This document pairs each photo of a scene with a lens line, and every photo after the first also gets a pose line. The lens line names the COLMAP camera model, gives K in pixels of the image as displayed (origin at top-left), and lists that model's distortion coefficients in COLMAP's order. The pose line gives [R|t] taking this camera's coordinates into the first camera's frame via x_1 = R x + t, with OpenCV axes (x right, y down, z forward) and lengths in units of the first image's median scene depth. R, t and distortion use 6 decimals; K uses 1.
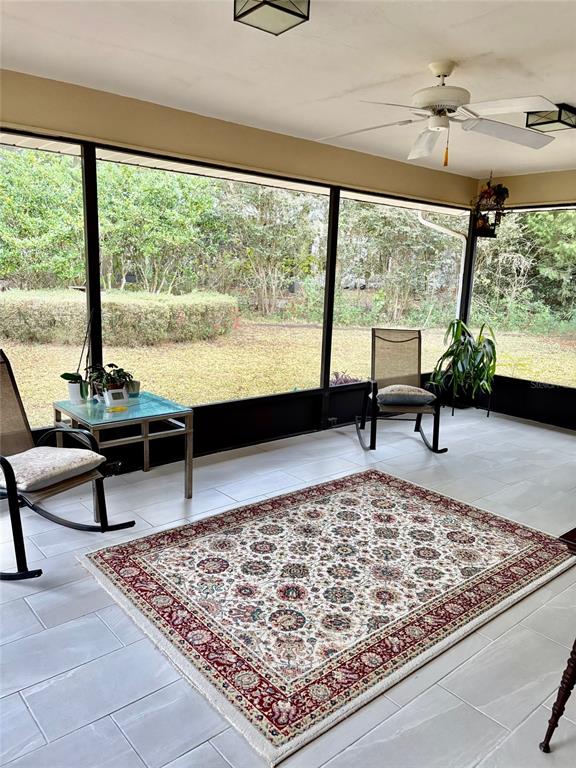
lens RADIAL K [[582.9, 0, 284.1], [0, 582.9, 380.6], [0, 0, 1]] dist [0.051233, -0.053995]
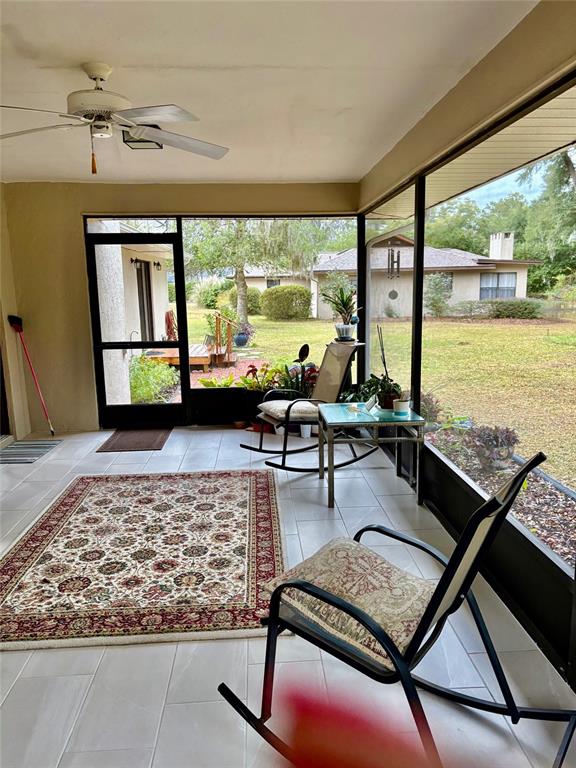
lens RADIAL K [[582.9, 0, 286.1], [0, 582.9, 385.2], [0, 0, 1]] dist [0.051233, -0.053995]
pose [[-0.605069, 0.111524, -0.788323, 0.804503], [-0.154567, 0.954848, 0.253719, -0.306417], [0.781025, 0.275367, -0.560512, 1.729629]]
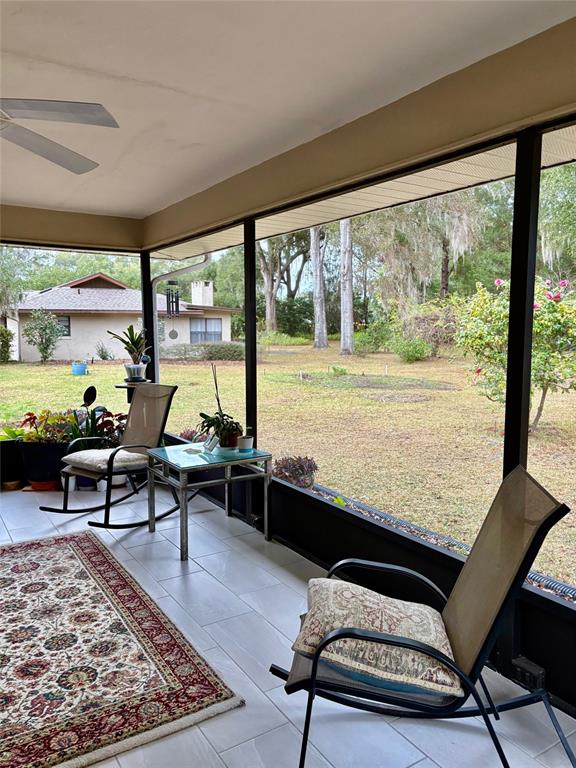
lens RADIAL K [[582.9, 0, 289.8], [0, 582.9, 380.9], [0, 0, 1]] dist [0.051233, -0.053995]
pose [[-0.133519, 0.058078, -0.989343, 0.883384], [-0.195688, 0.977082, 0.083768, -0.237213], [0.971534, 0.204787, -0.119094, 1.447541]]
